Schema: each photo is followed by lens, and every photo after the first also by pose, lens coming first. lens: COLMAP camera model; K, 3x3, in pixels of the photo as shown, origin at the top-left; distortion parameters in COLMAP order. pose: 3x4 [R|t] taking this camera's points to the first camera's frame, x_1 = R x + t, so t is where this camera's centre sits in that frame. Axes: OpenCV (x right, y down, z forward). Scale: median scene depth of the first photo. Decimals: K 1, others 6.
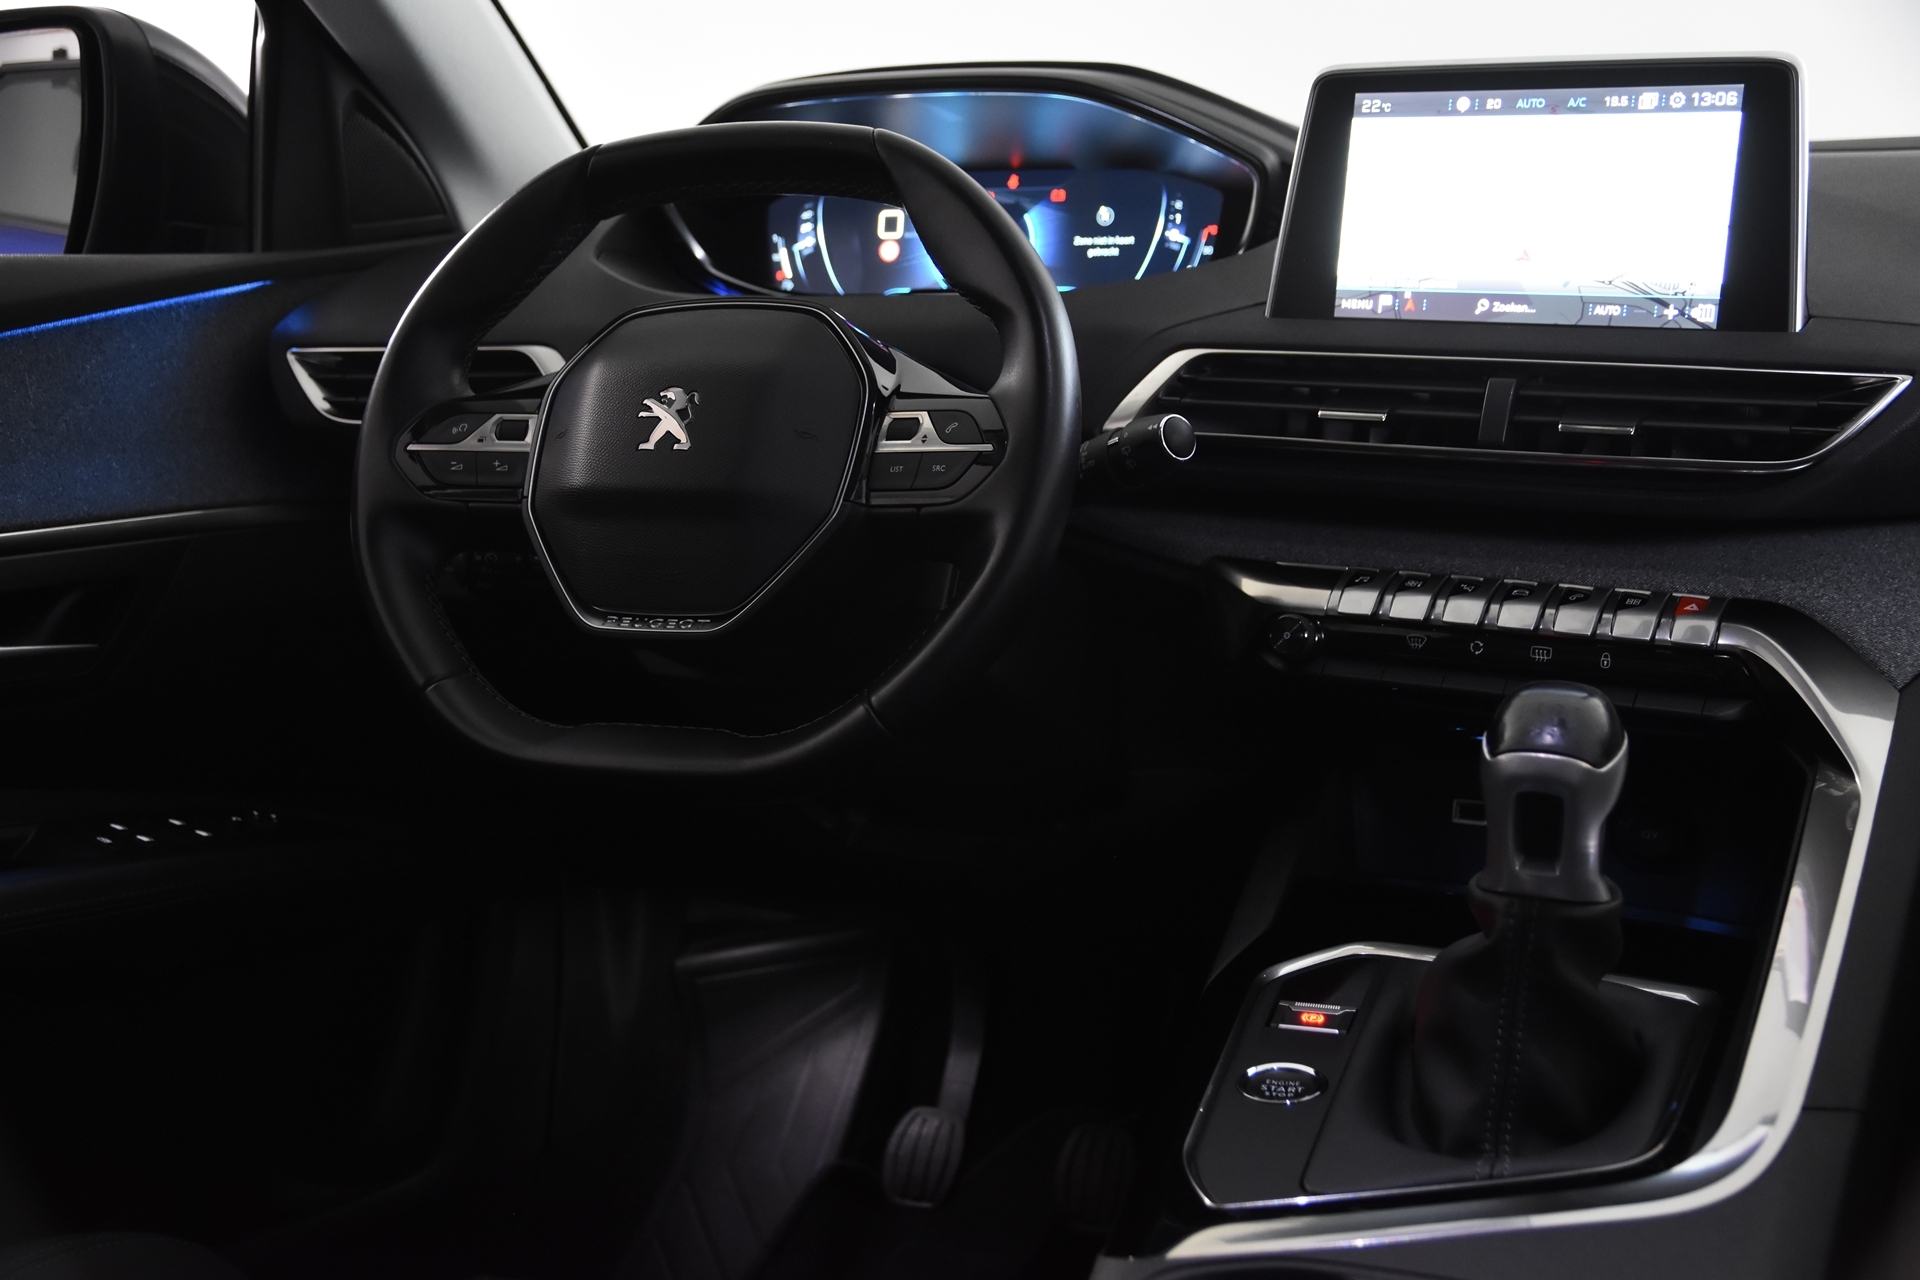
lens RADIAL K [[2125.0, 0, 960.0], [0, 2125.0, 640.0], [0, 0, 1]] dist [0.015633, -0.007755]
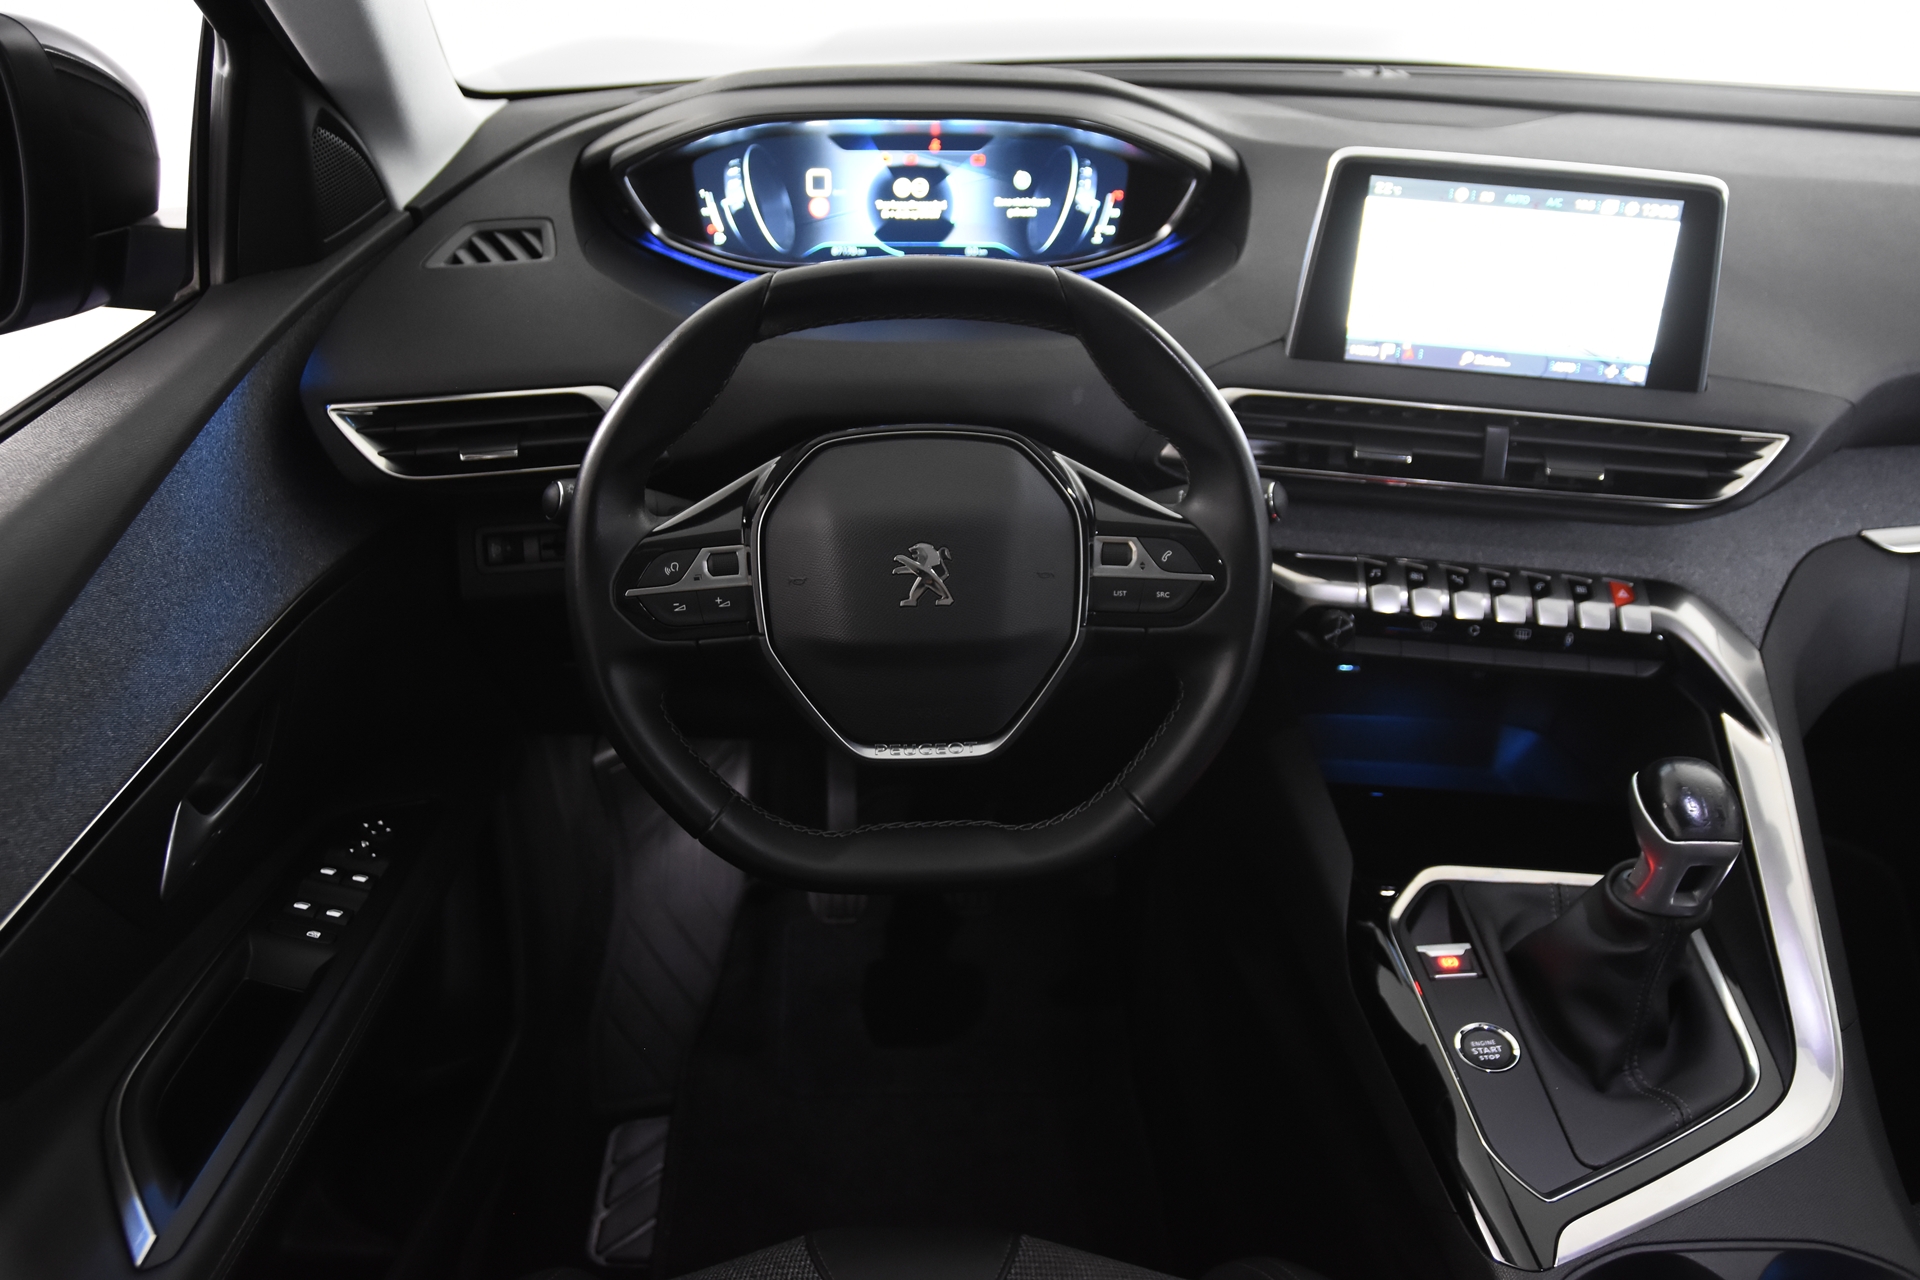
lens RADIAL K [[1597.5, 0, 960.0], [0, 1597.5, 640.0], [0, 0, 1]] dist [-0.102198, 0.123144]
pose [[0.918431, -0.173373, 0.355566, -0.396287], [0.043176, 0.937406, 0.345553, -0.337444], [-0.393219, -0.302014, 0.868428, 0.249853]]
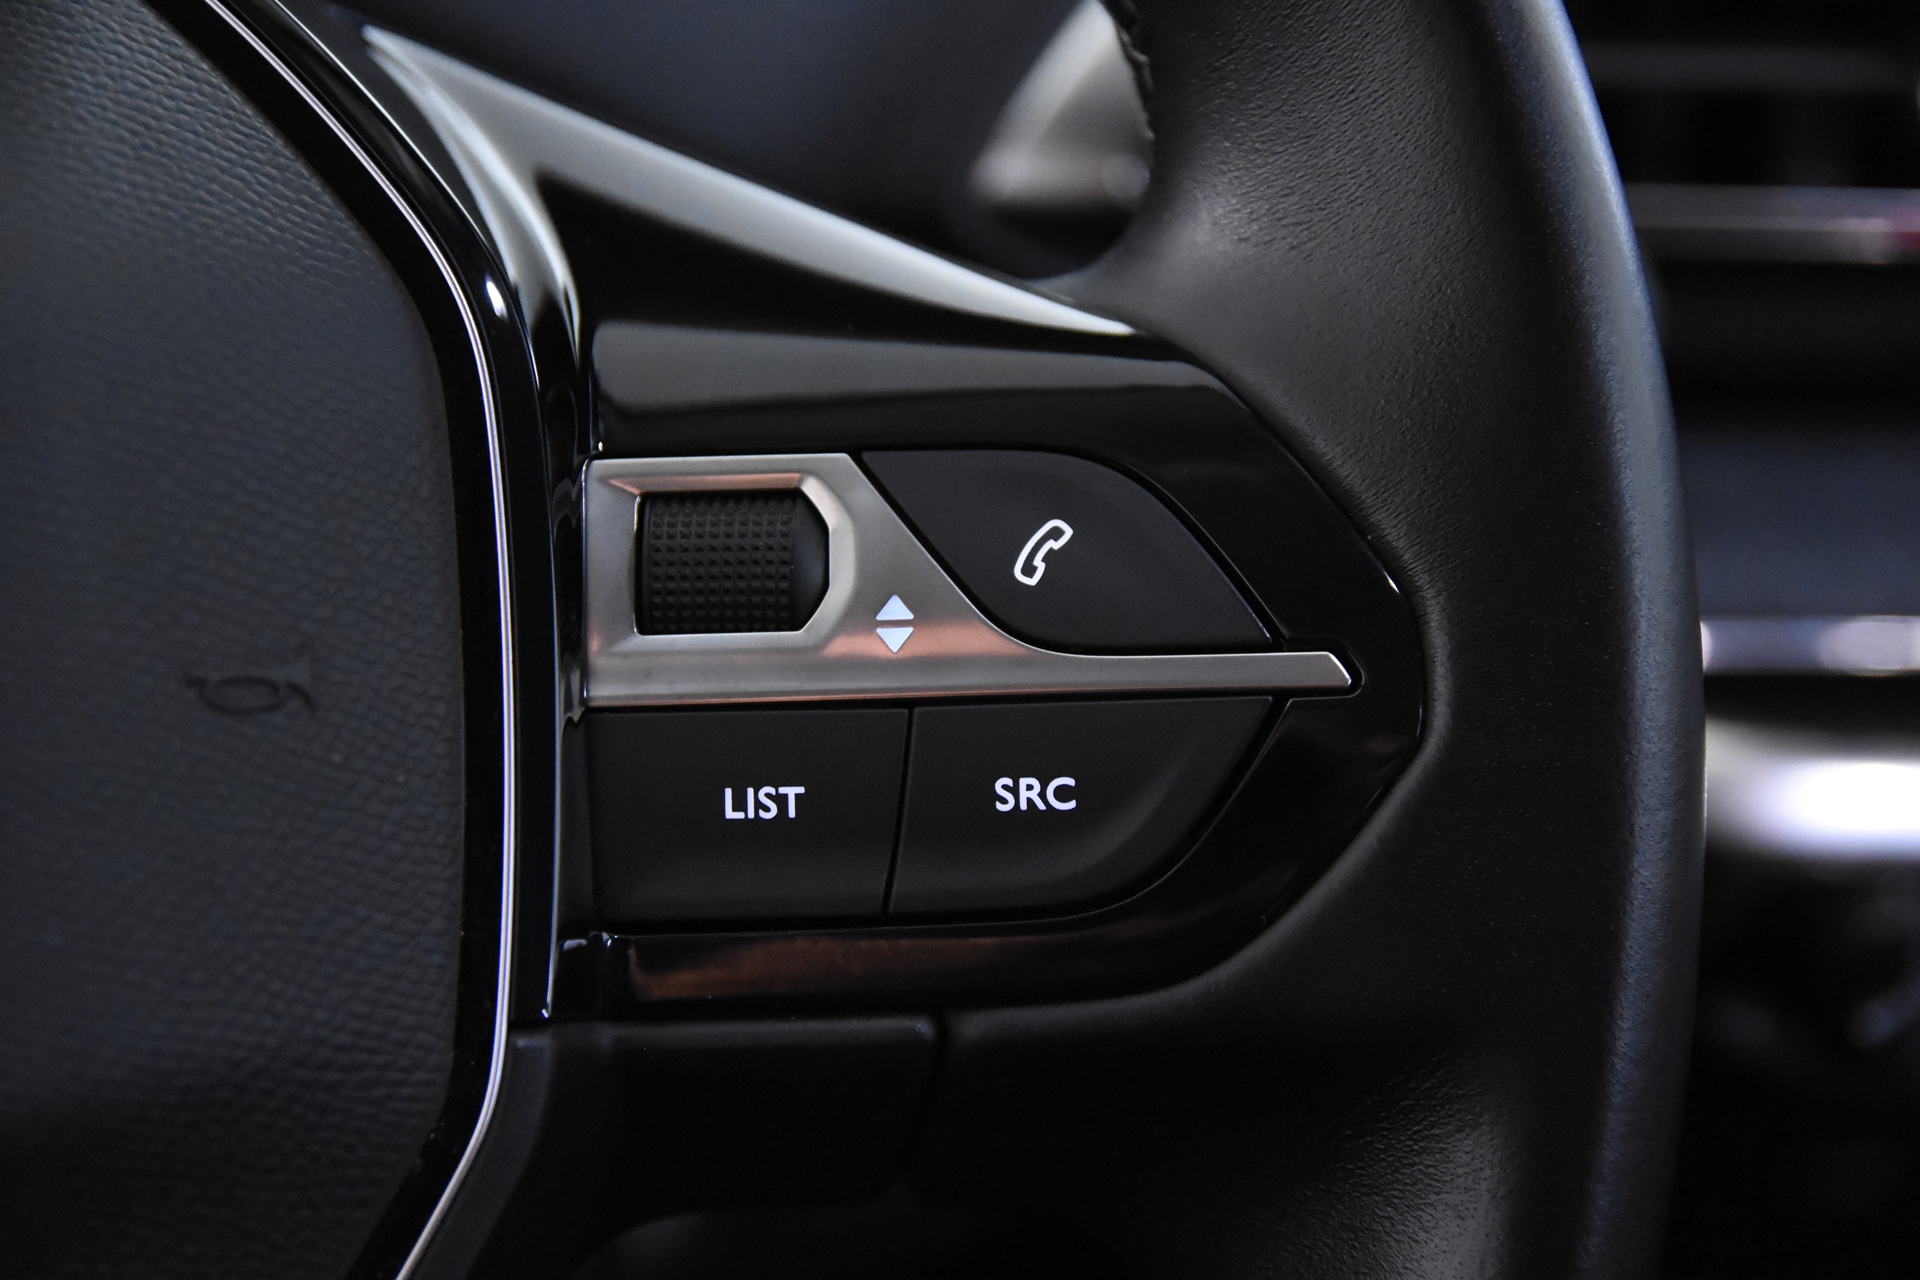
lens RADIAL K [[4167.6, 0, 960.0], [0, 4167.6, 640.0], [0, 0, 1]] dist [-0.010836, -0.027570]
pose [[0.876292, -0.185985, 0.444433, -0.160759], [0.082413, 0.966753, 0.242069, -0.167758], [-0.474678, -0.175496, 0.862486, 0.637139]]
